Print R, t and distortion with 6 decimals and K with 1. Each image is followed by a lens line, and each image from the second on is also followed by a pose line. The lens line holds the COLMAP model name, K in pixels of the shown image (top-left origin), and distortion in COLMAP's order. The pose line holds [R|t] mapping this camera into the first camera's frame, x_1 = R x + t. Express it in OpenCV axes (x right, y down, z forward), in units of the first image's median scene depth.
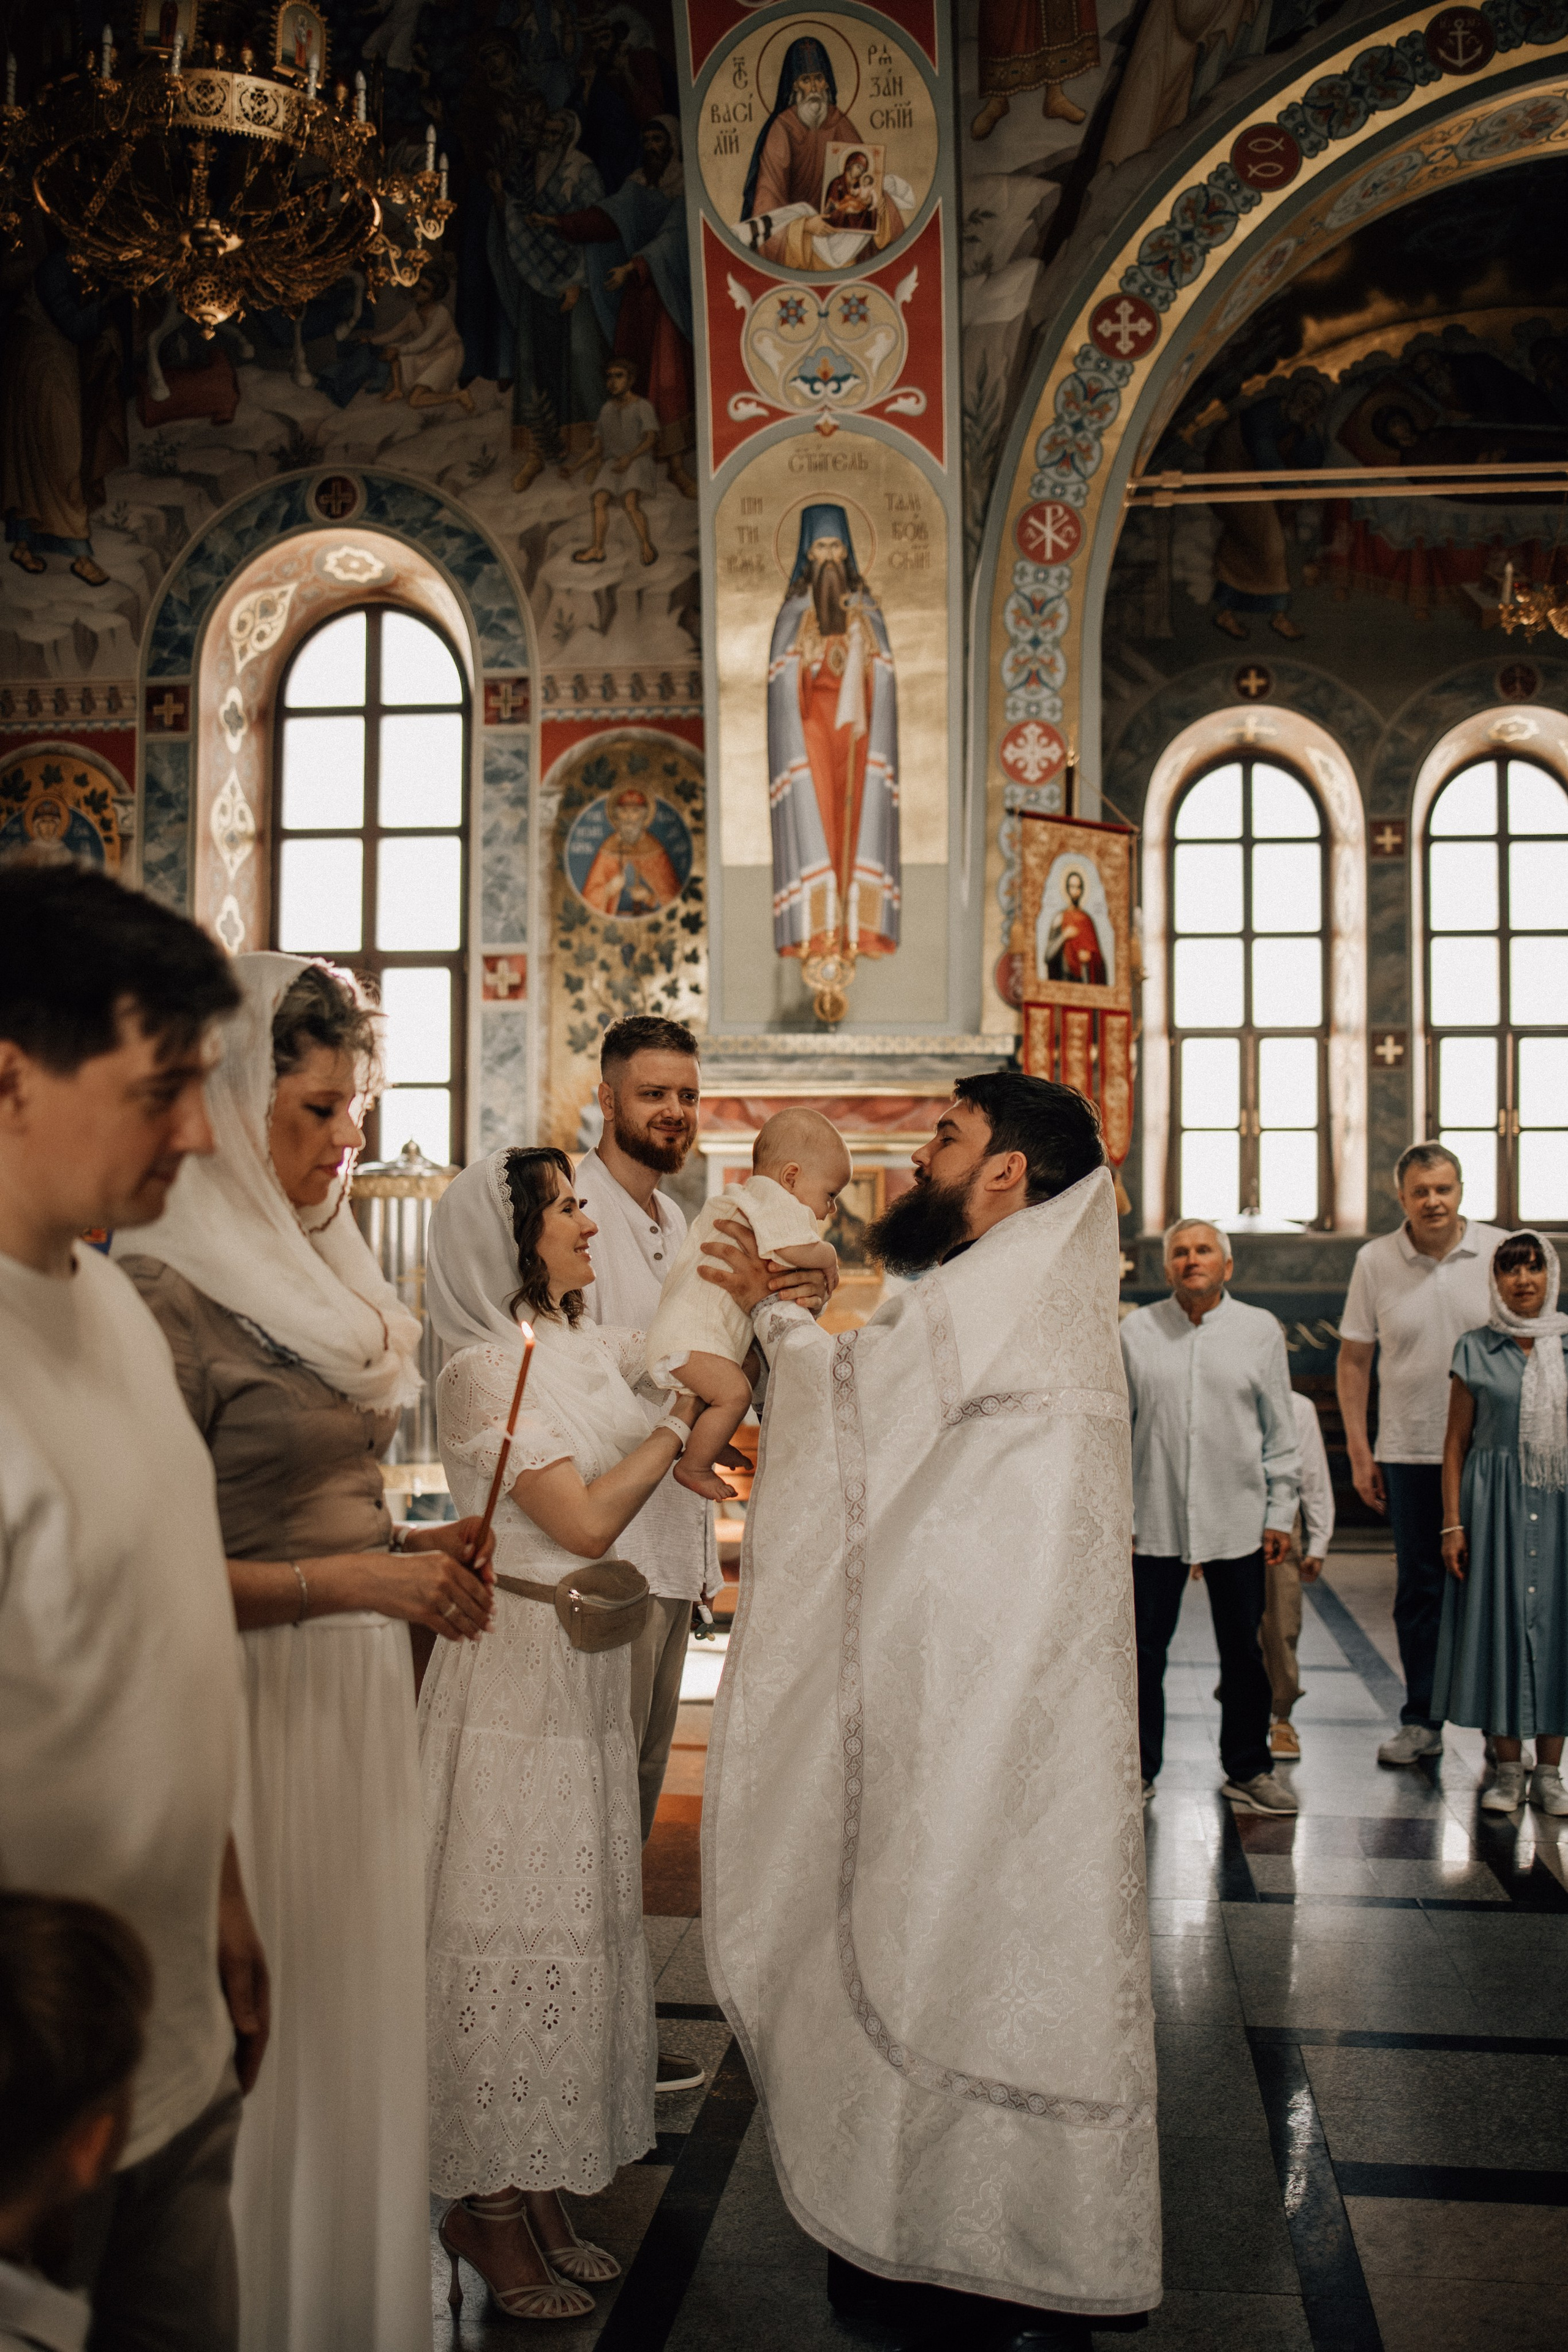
lens RADIAL K [[2206.1, 0, 786.2], [0, 2206.1, 1175.9], [0, 0, 1]] dist [-0.074258, 0.034493]
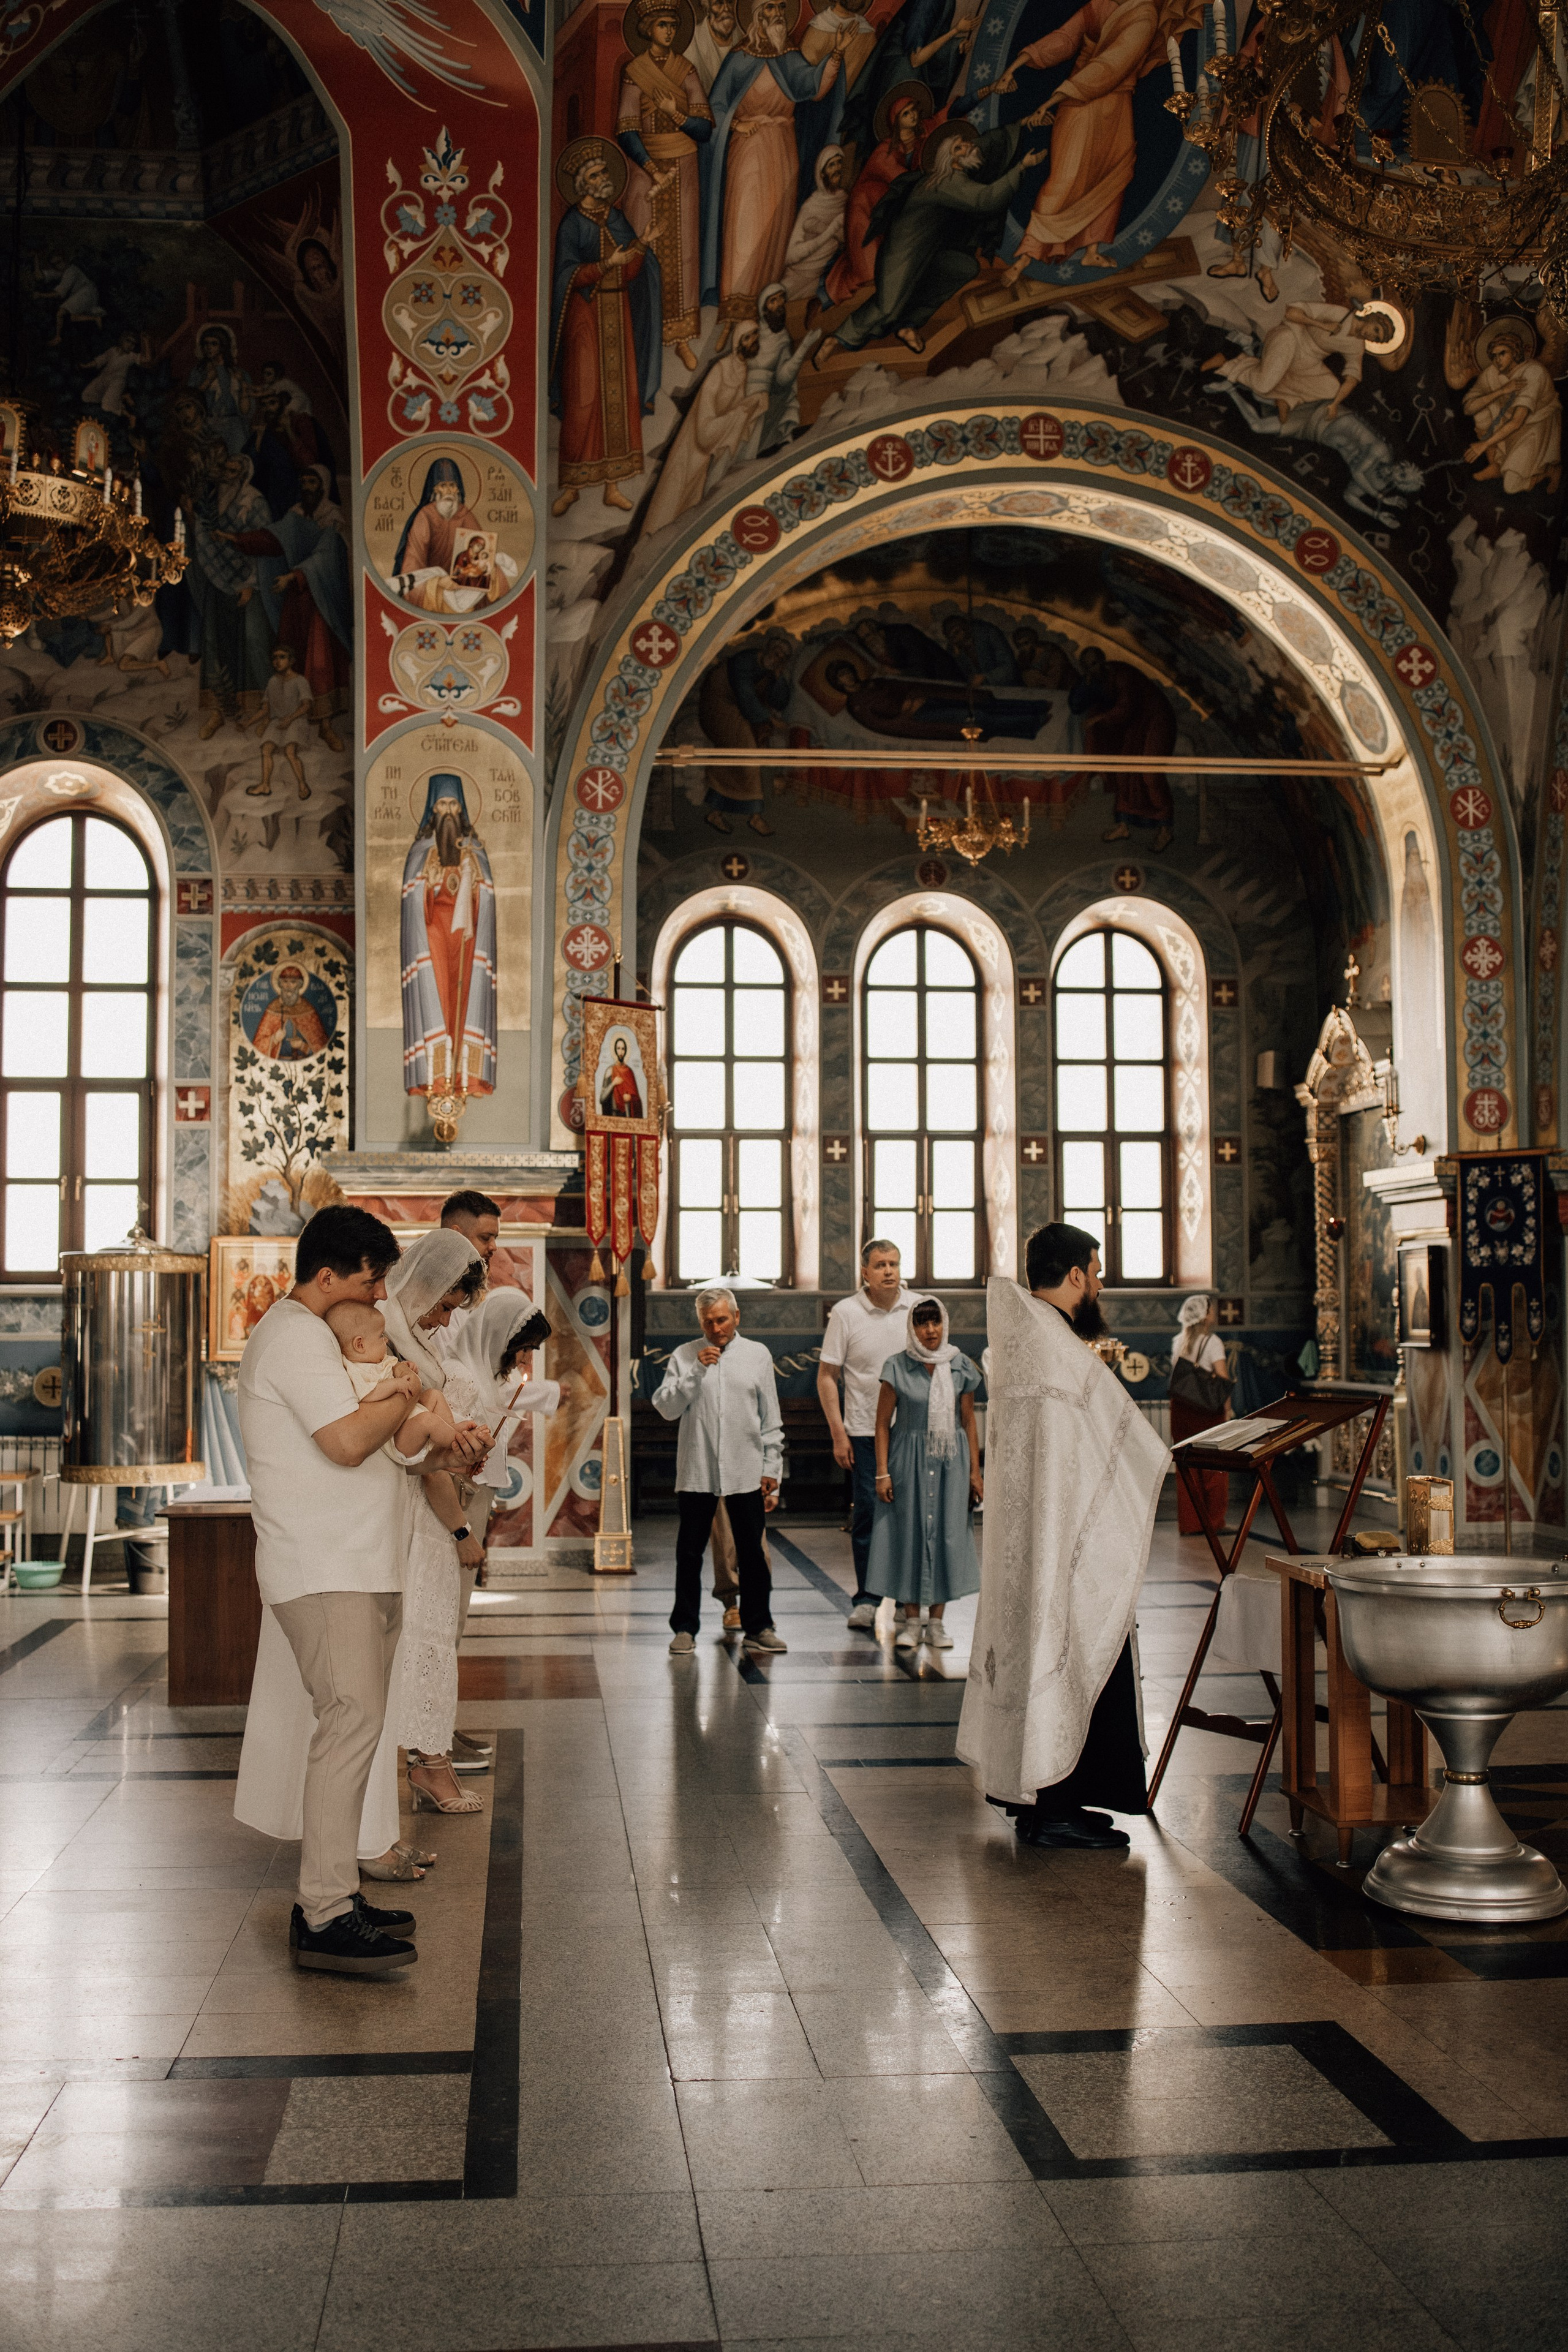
lens RADIAL K [[2444.7, 0, 580.6], [0, 2444.7, 1242.8], [0, 0, 1]] dist [-0.071760, 0.016189]
pose [[0.986372, -0.003015, 0.164505, -0.142981], [0.001200, 0.999937, 0.011126, -0.022400], [-0.164528, -0.010777, 0.986314, -0.511104]]
